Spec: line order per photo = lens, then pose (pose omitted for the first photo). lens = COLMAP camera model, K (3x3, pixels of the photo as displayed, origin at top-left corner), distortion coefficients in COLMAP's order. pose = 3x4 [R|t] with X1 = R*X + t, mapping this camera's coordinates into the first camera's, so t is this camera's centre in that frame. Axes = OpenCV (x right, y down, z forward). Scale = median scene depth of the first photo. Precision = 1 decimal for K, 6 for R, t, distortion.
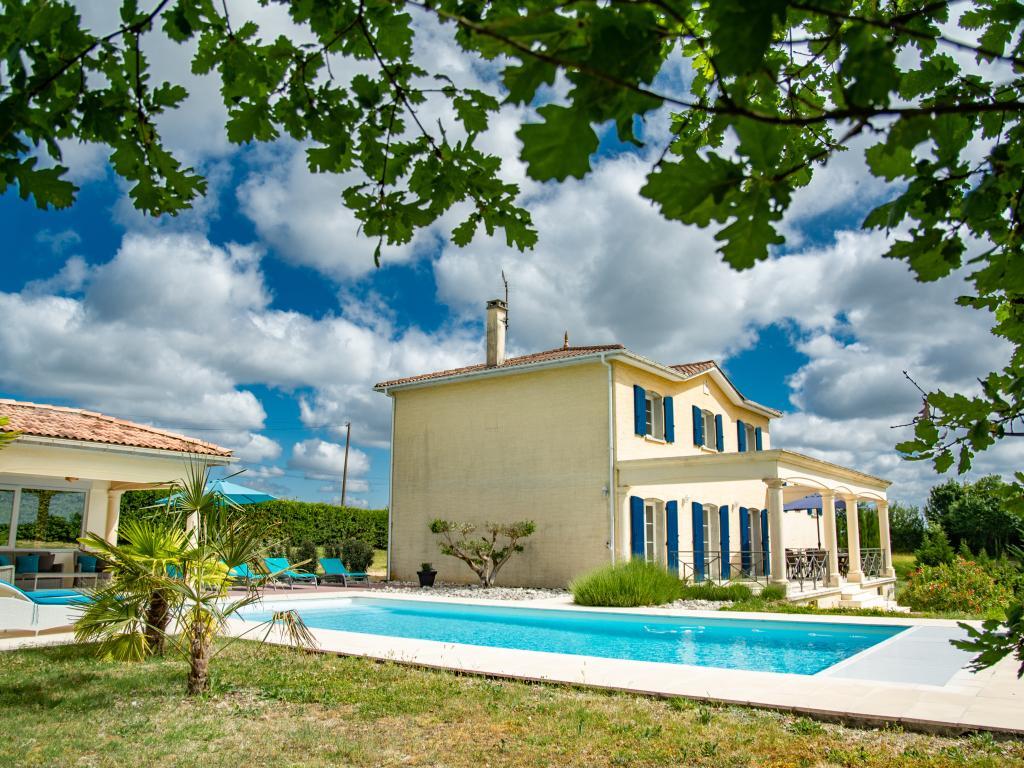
lens RADIAL K [[803.3, 0, 511.7], [0, 803.3, 385.9], [0, 0, 1]] dist [-0.106526, 0.059357]
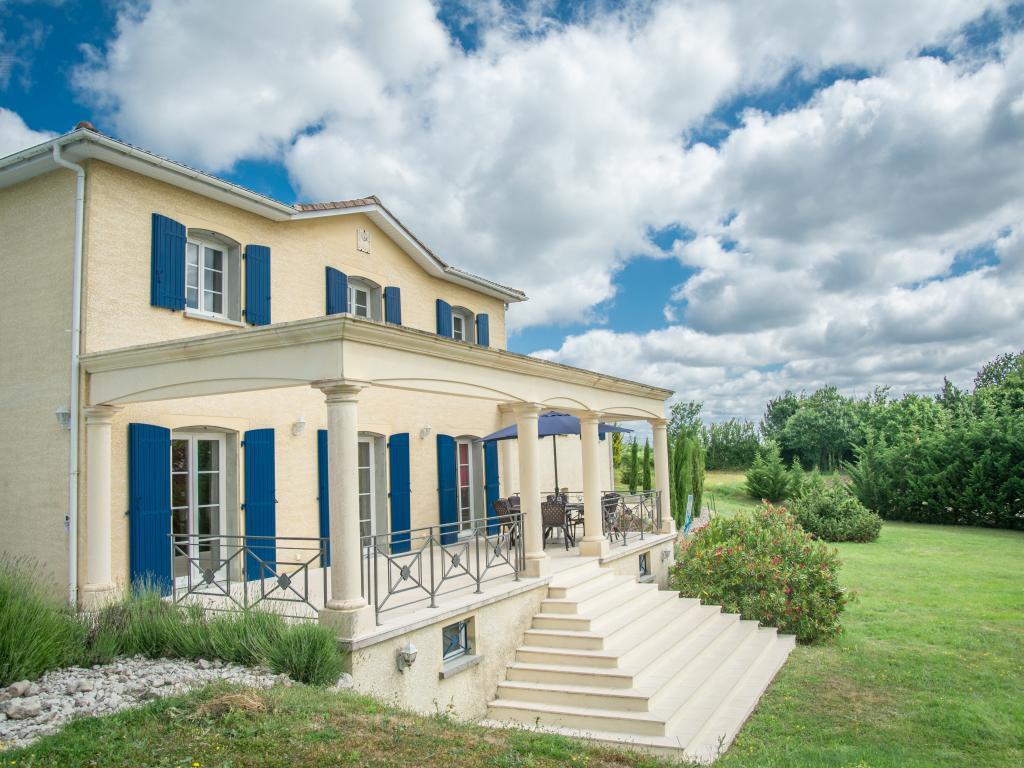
lens RADIAL K [[803.3, 0, 510.8], [0, 803.3, 381.8], [0, 0, 1]] dist [-0.106526, 0.059357]
pose [[0.985923, -0.025864, 0.165186, 0.250662], [0.011046, 0.995881, 0.090000, 0.055286], [-0.166834, -0.086908, 0.982147, 0.377060]]
